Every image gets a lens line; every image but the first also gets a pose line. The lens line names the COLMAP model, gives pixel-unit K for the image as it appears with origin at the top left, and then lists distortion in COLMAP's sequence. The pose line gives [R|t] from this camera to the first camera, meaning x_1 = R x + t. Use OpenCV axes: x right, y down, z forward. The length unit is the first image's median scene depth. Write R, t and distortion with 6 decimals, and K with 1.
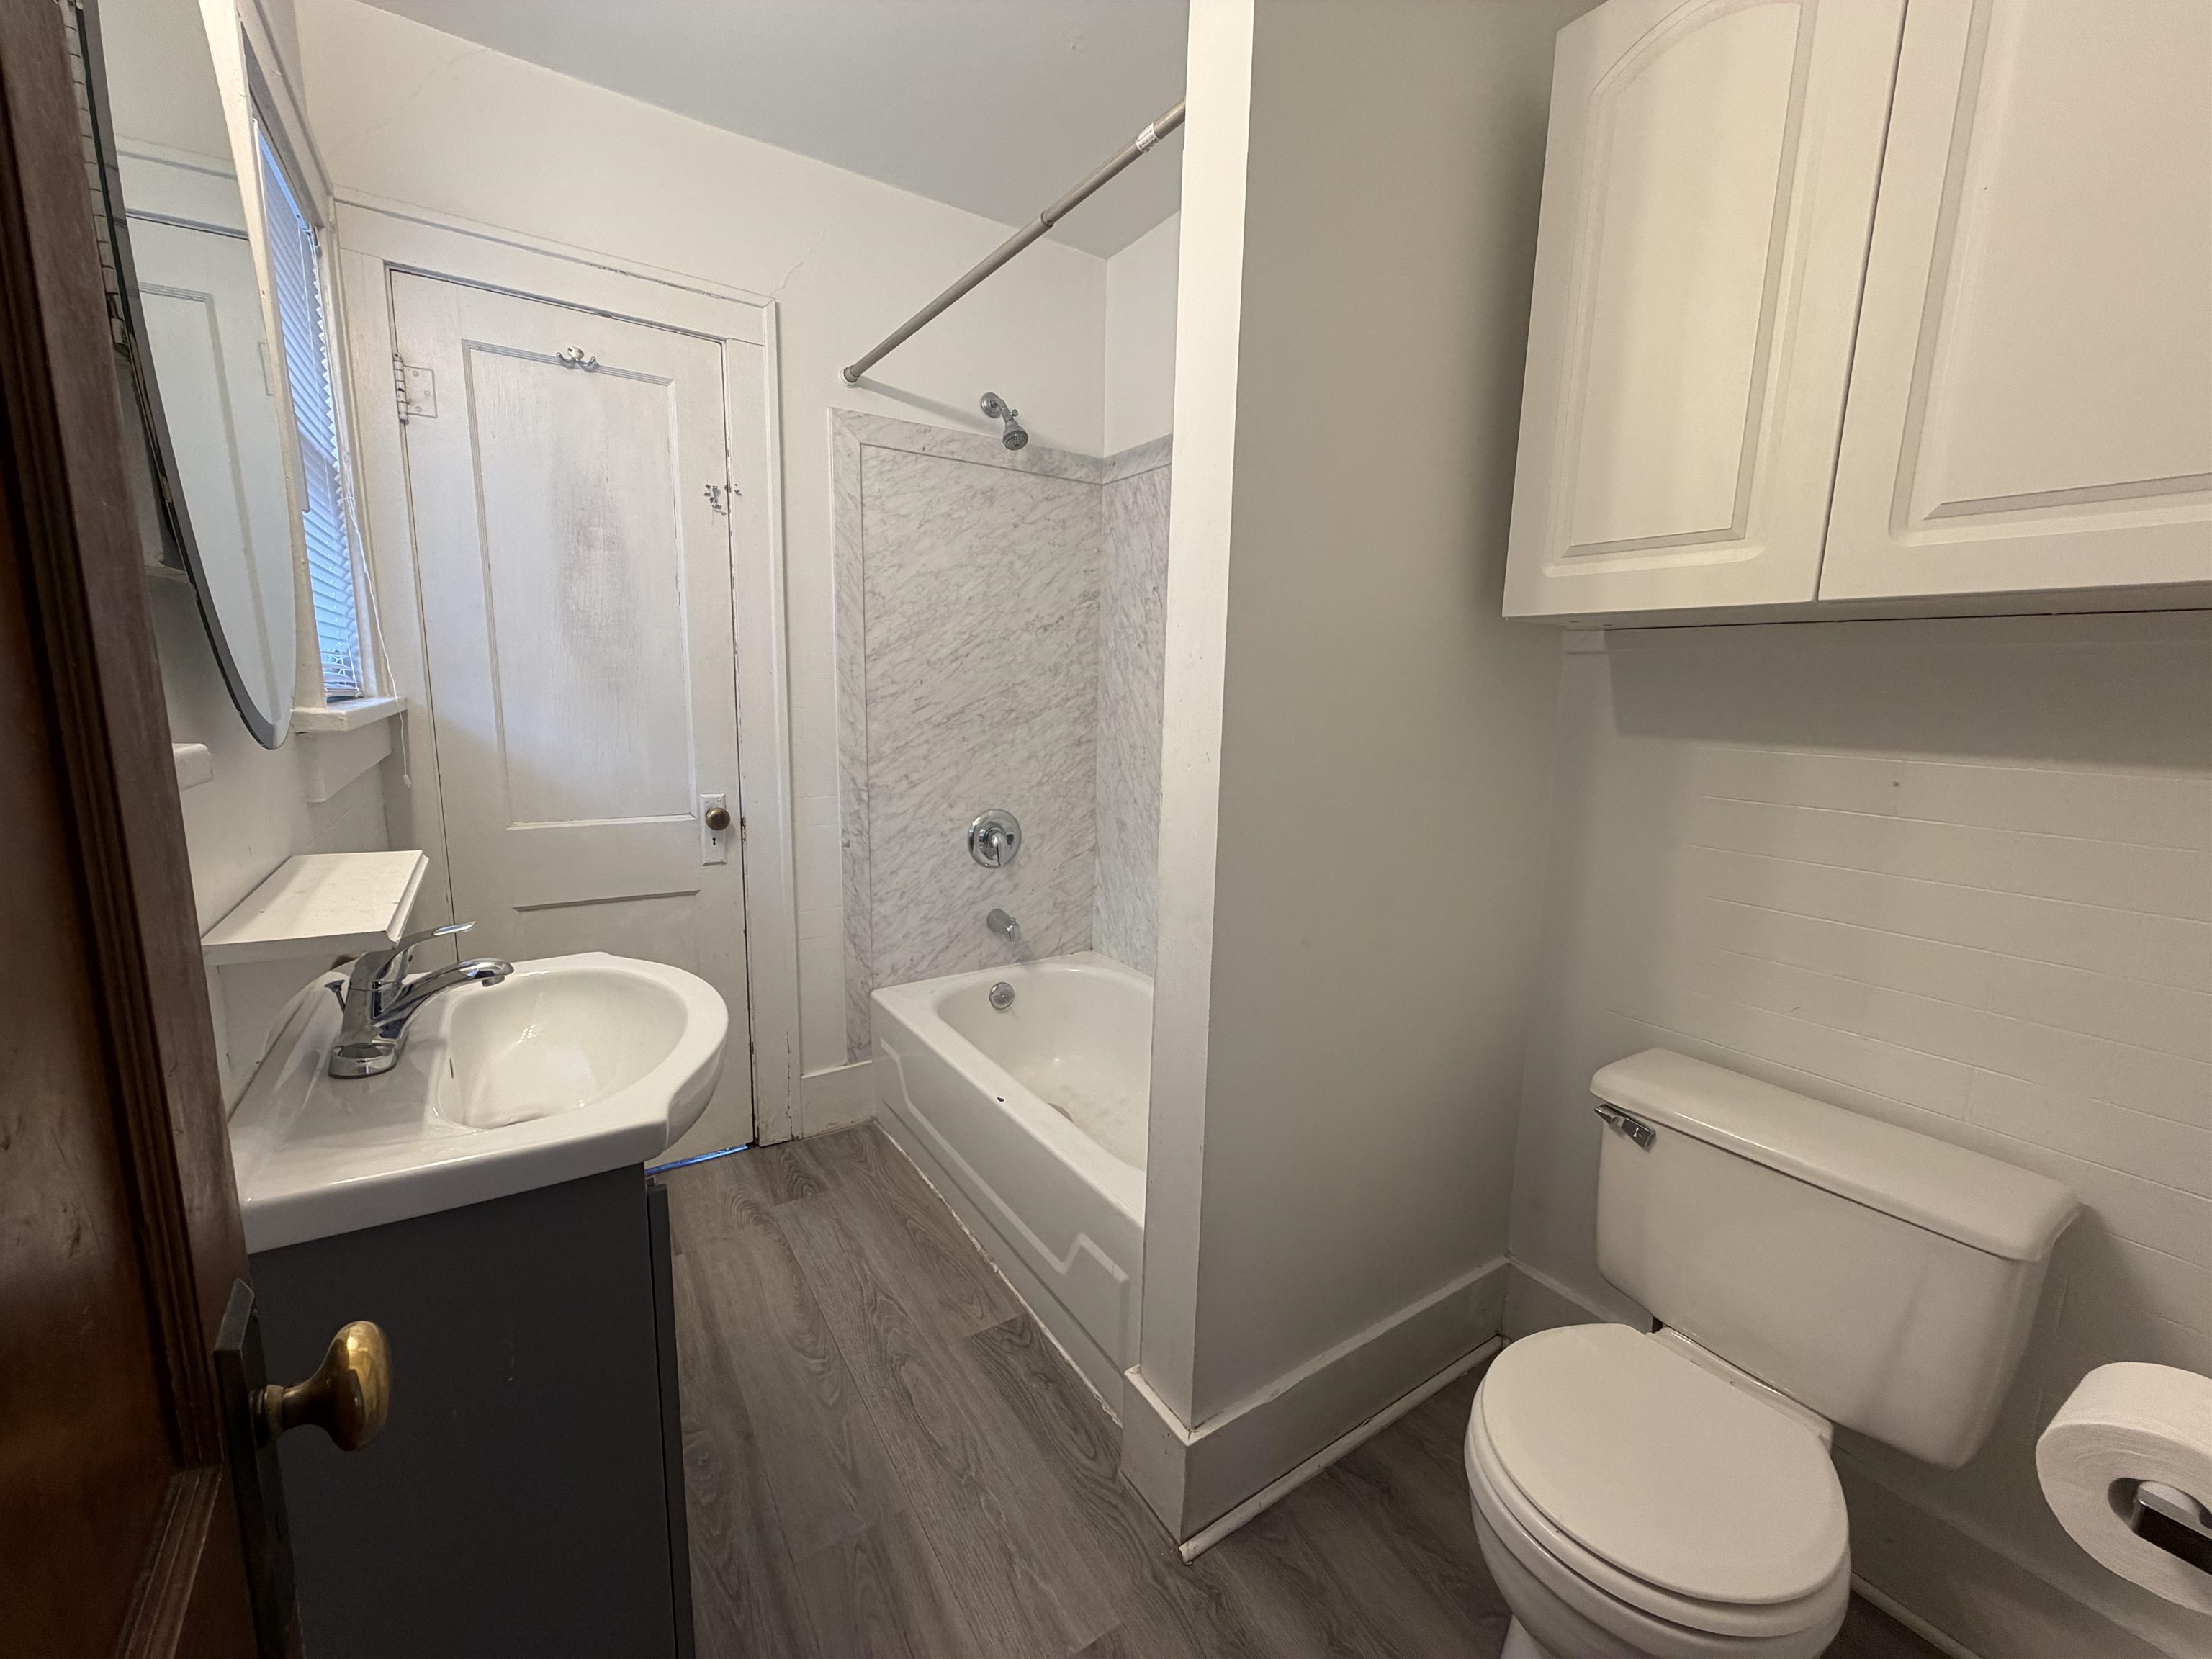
lens RADIAL K [[883.1, 0, 1105.3], [0, 883.1, 834.0], [0, 0, 1]] dist [0.000709, 0.000046]
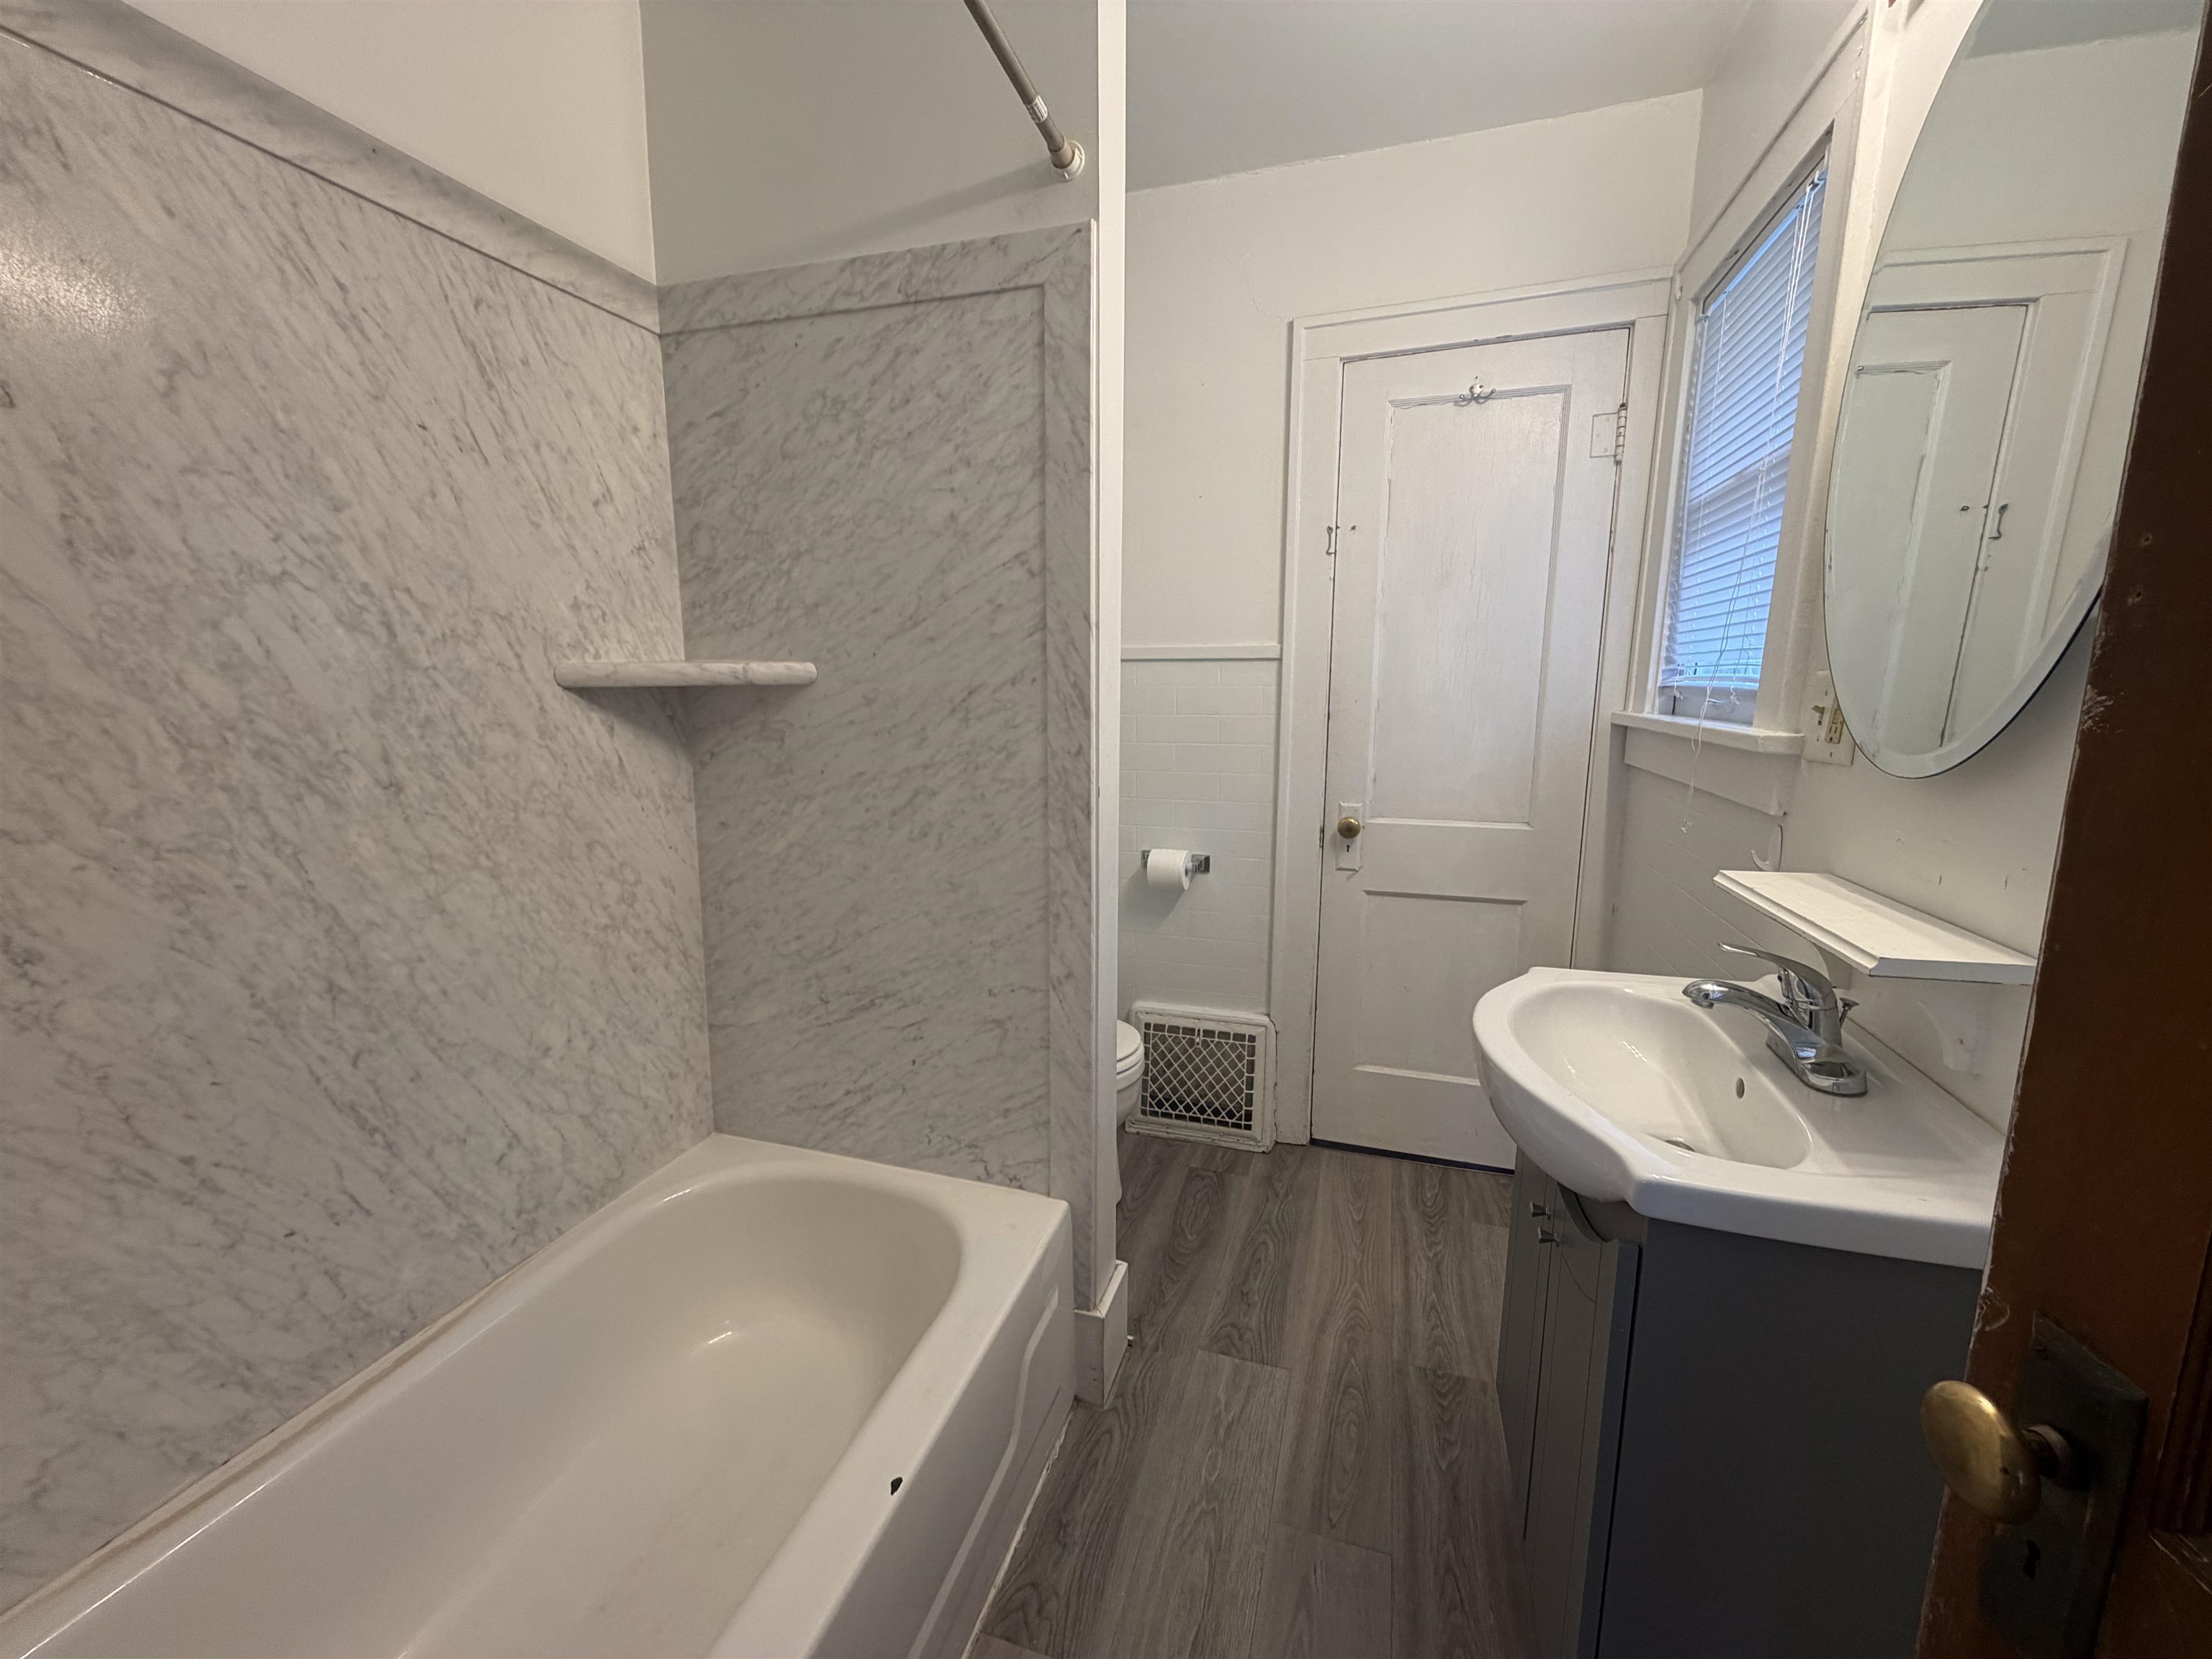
lens RADIAL K [[883.1, 0, 1107.7], [0, 883.1, 832.8], [0, 0, 1]] dist [0.000709, 0.000046]
pose [[-0.632076, -0.159990, 0.758210, -0.705458], [0.109535, 0.950183, 0.291811, -0.273125], [-0.767126, 0.267497, -0.583063, 1.458673]]
